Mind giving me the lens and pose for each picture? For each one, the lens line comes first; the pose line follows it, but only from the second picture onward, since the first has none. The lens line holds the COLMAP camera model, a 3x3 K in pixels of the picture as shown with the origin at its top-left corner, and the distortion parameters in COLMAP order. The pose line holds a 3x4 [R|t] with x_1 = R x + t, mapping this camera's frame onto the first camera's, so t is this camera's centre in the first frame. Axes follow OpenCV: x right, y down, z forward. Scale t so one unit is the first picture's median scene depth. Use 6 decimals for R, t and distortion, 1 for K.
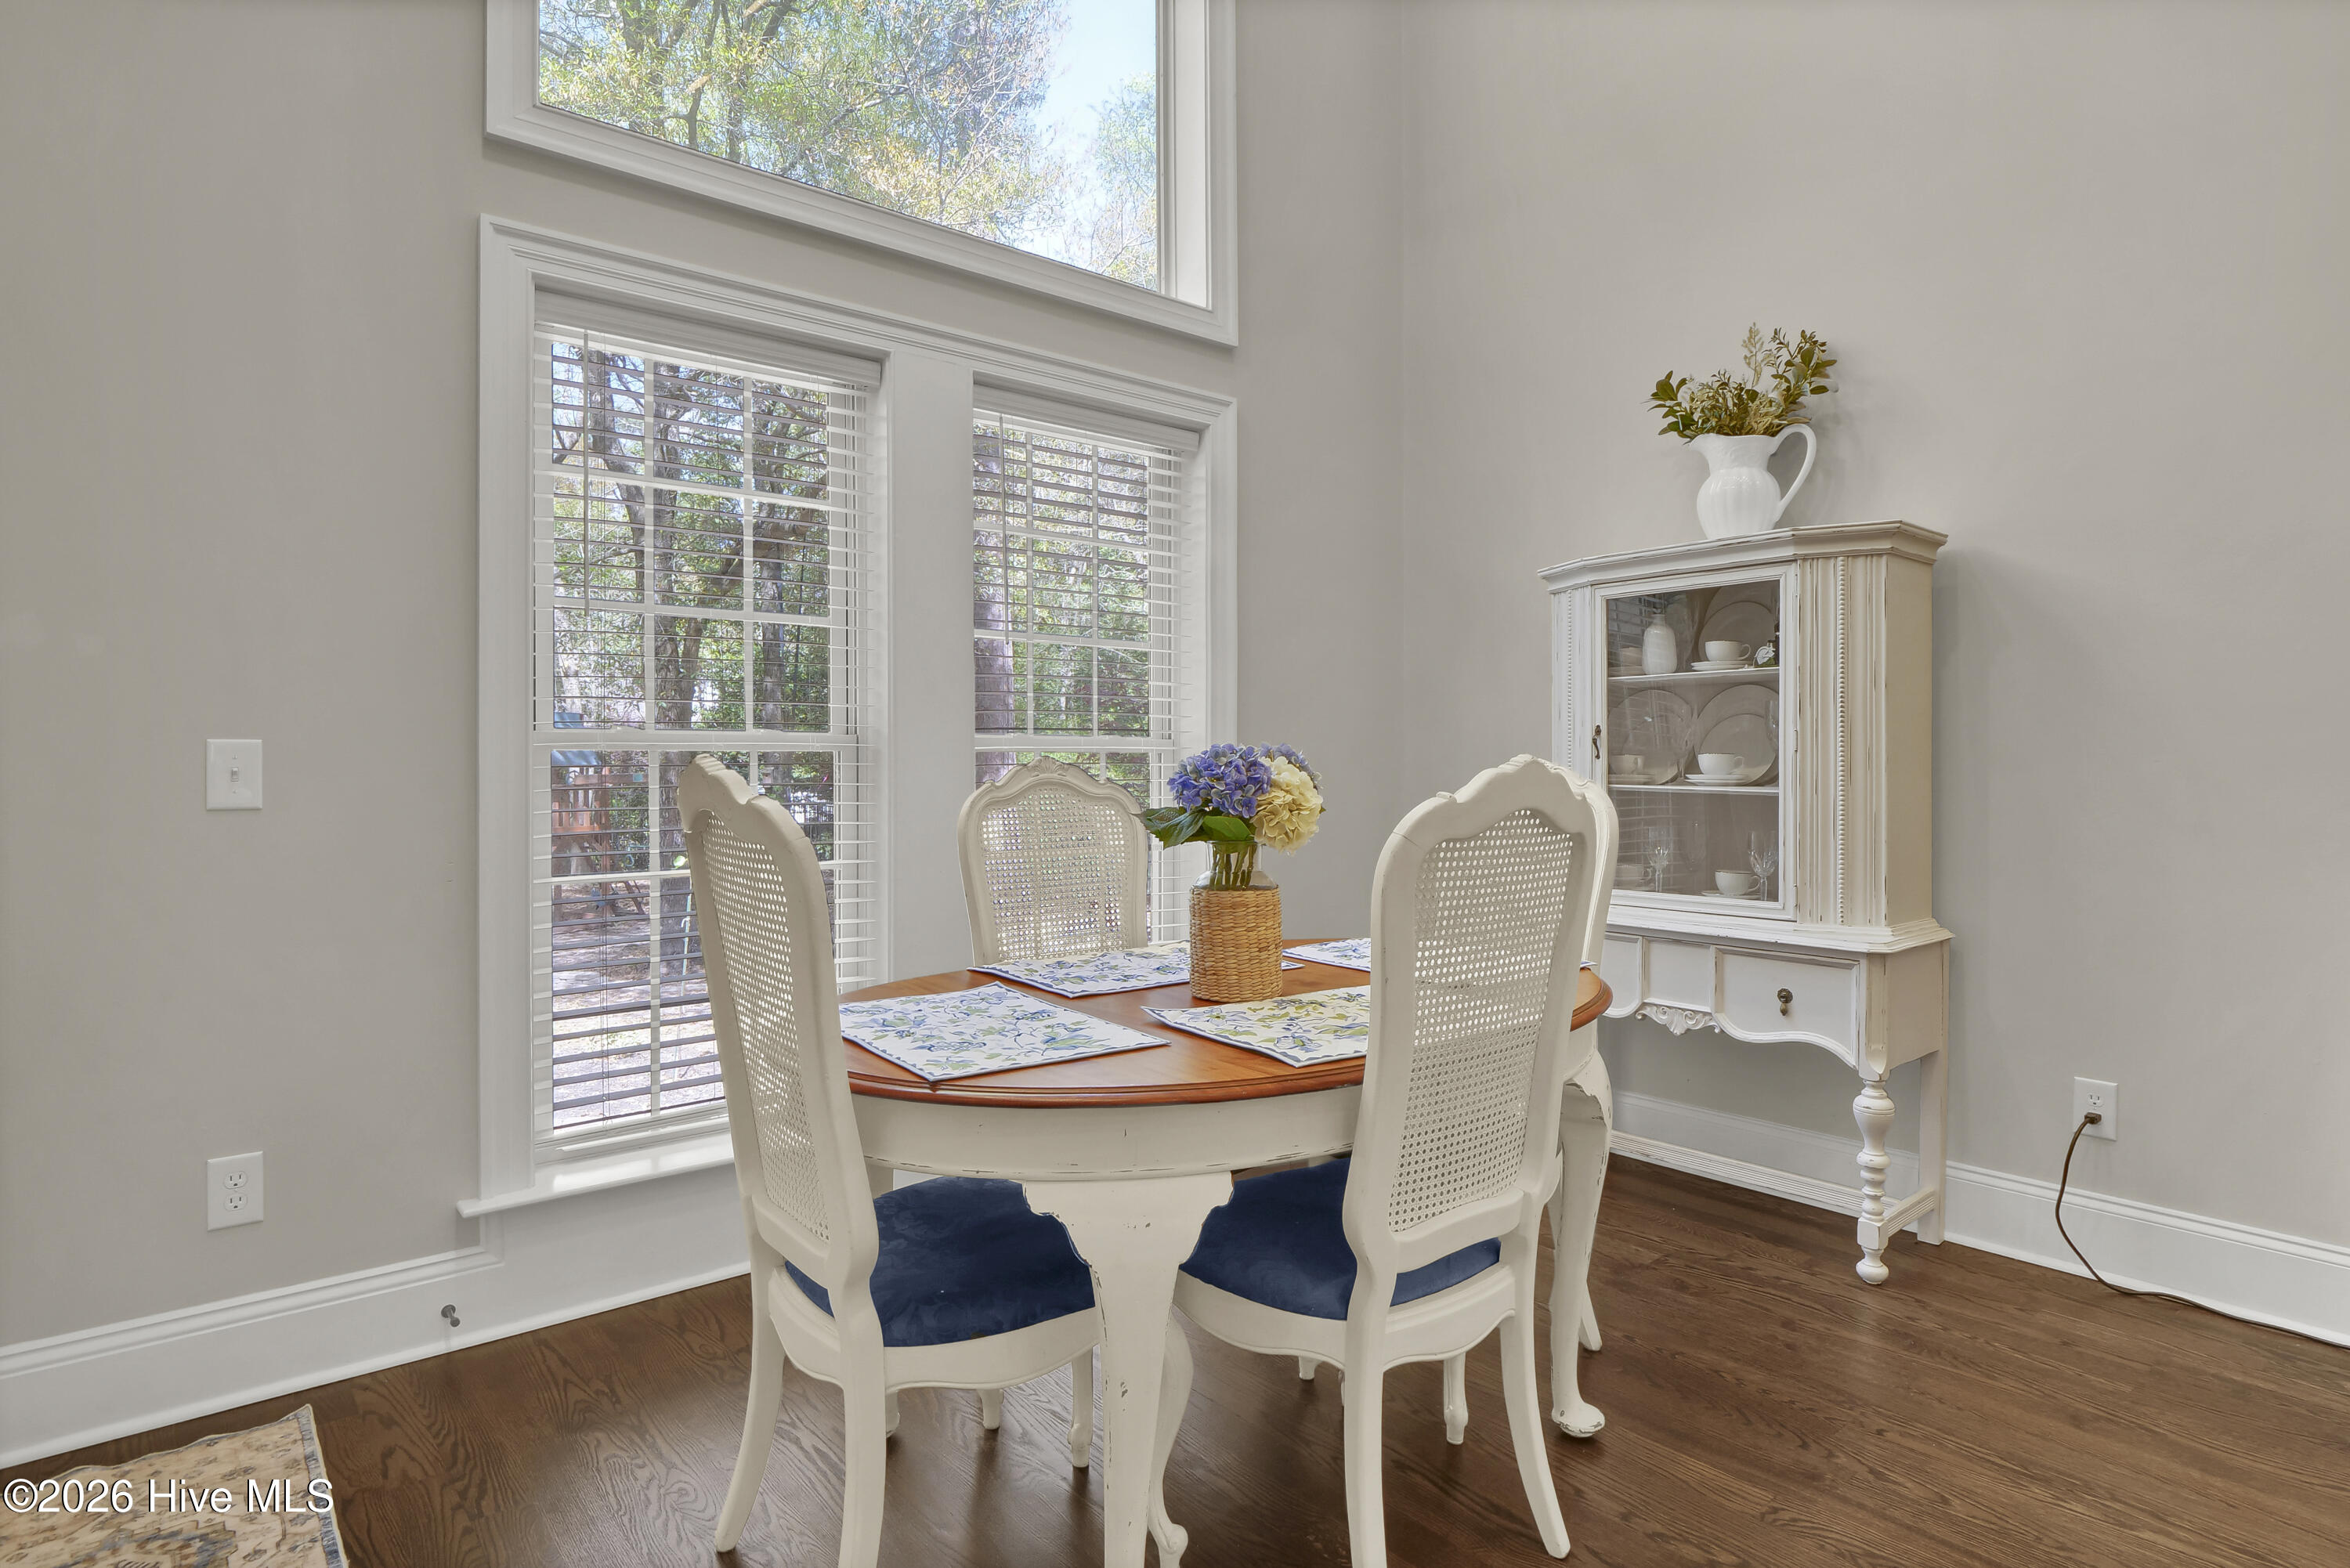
lens RADIAL K [[1225.0, 0, 1168.8], [0, 1225.0, 781.7], [0, 0, 1]] dist [-0.006525, 0.000147]
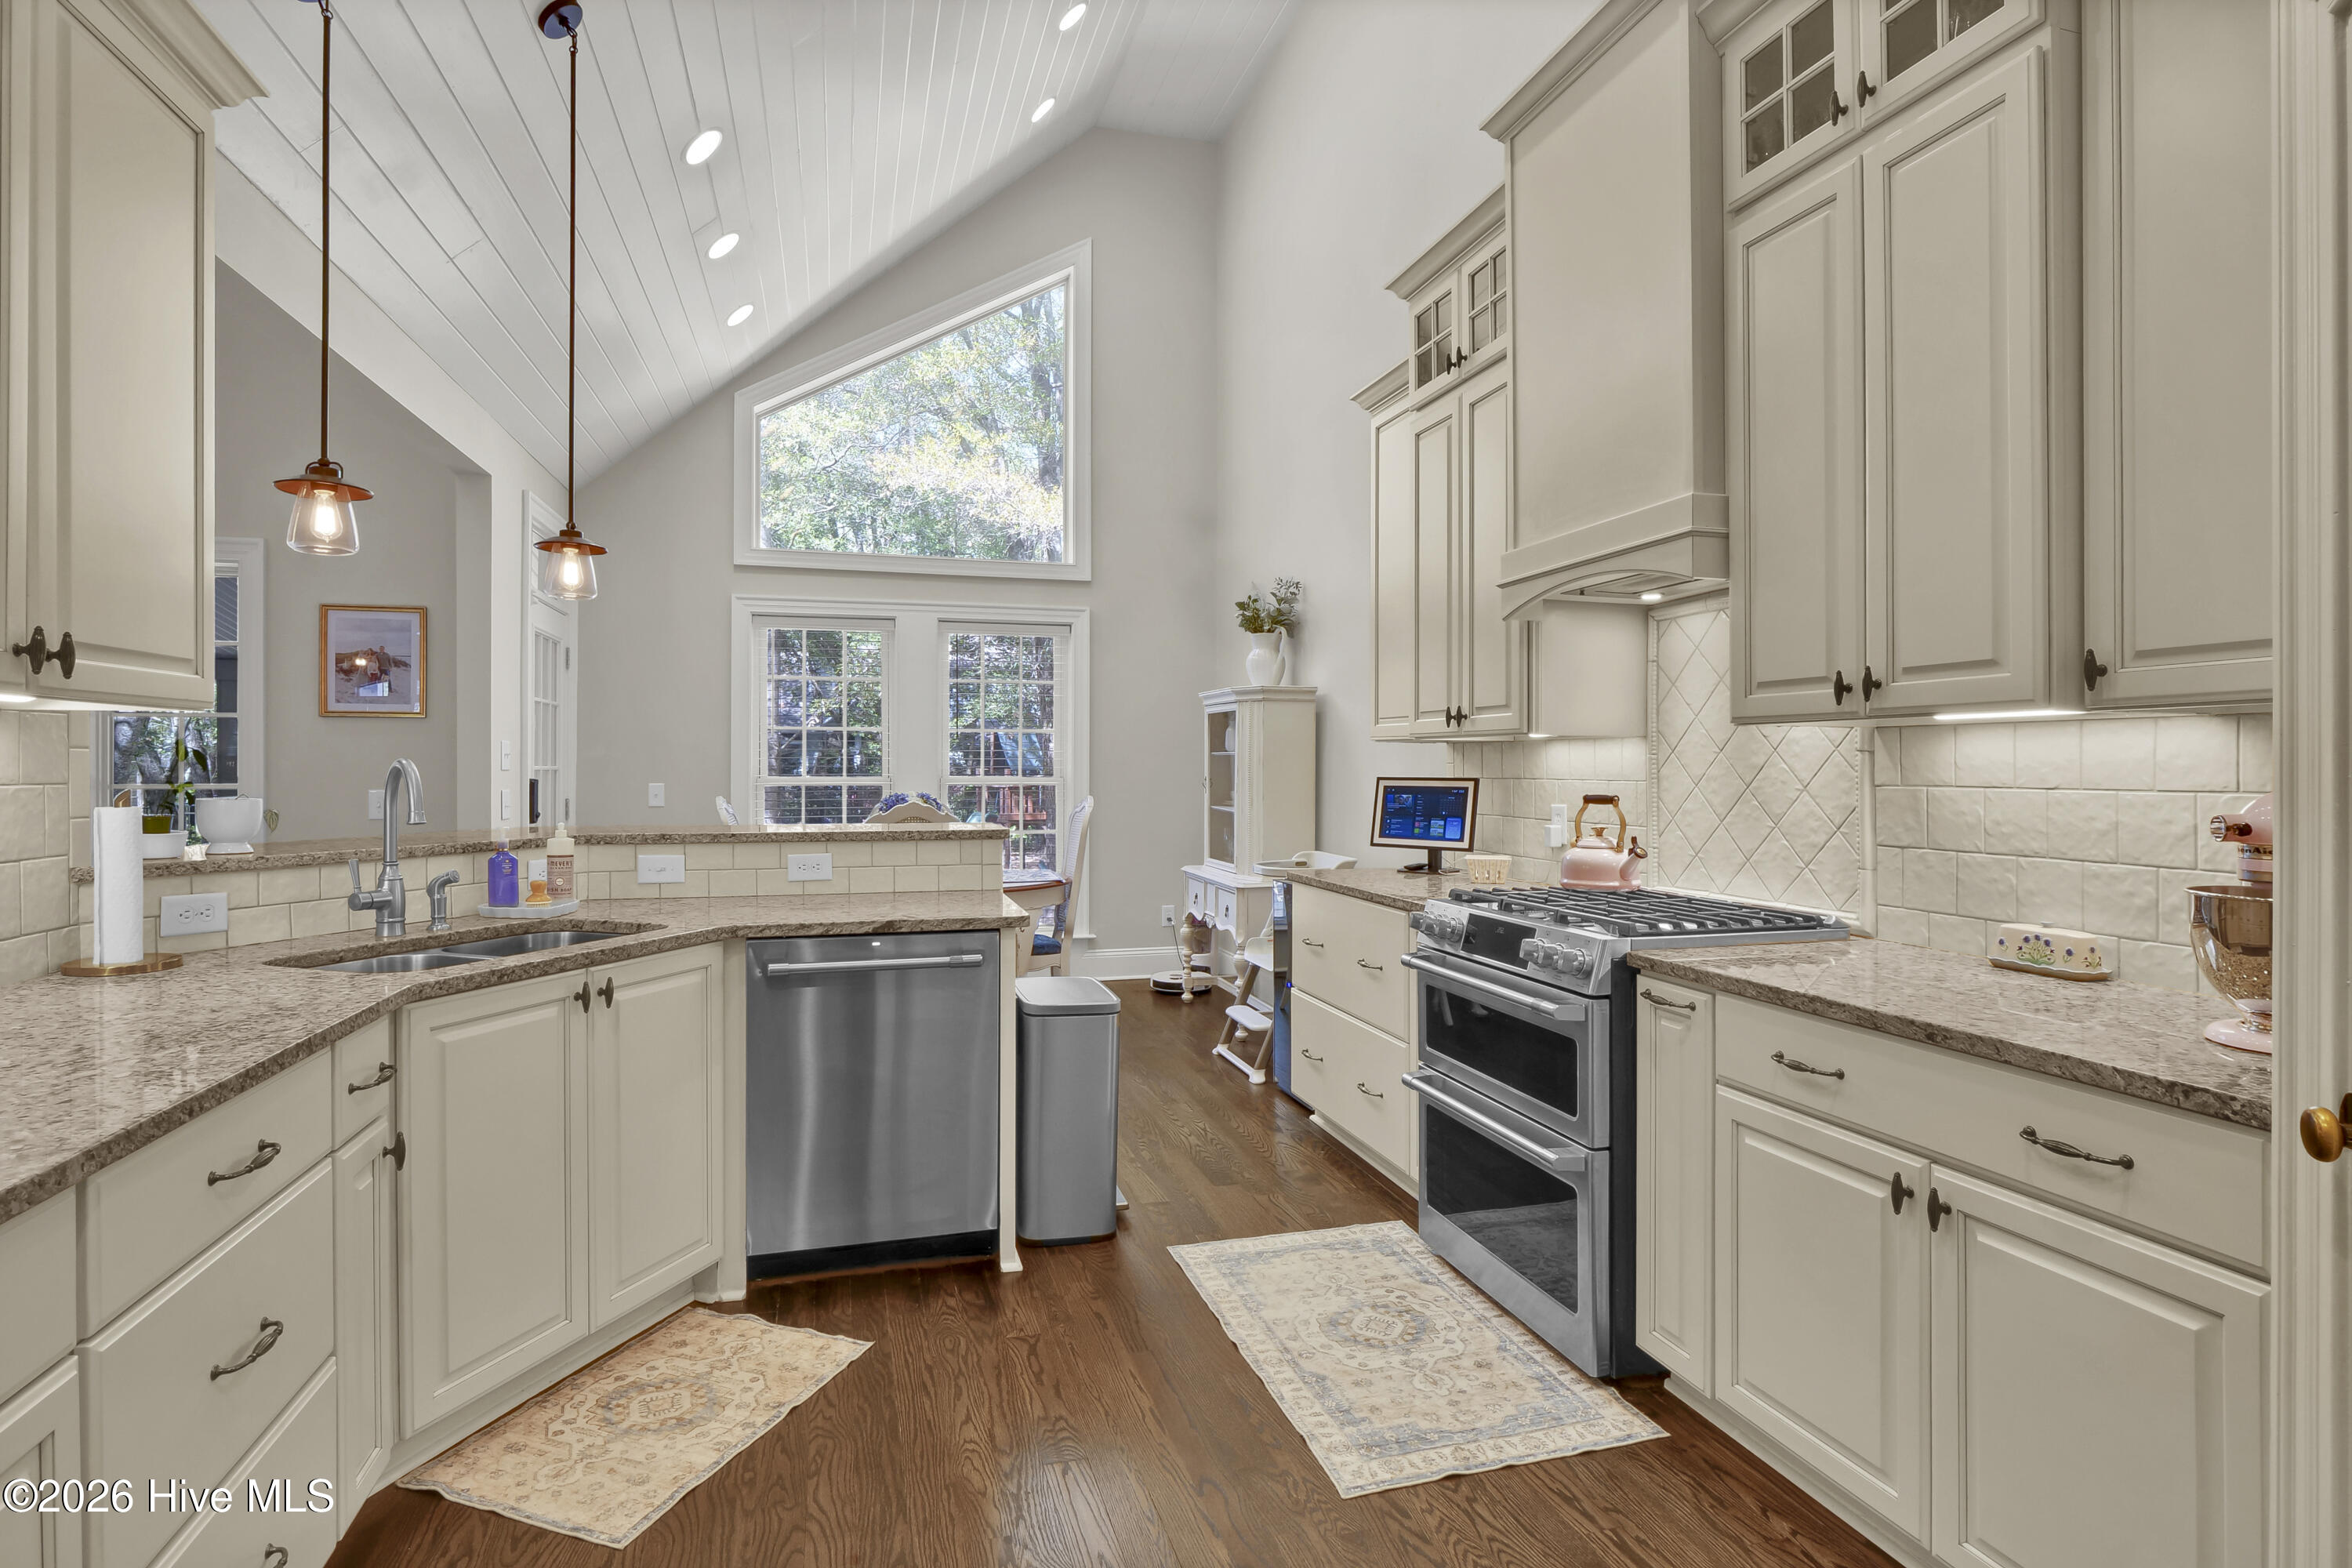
lens RADIAL K [[1168.8, 0, 1176.1], [0, 1168.8, 774.6], [0, 0, 1]] dist [-0.014467, -0.000524]
pose [[0.920234, 0.009556, -0.391252, 1.130317], [-0.010813, 0.999941, -0.001011, -0.050530], [0.391220, 0.005161, 0.920283, -0.837531]]
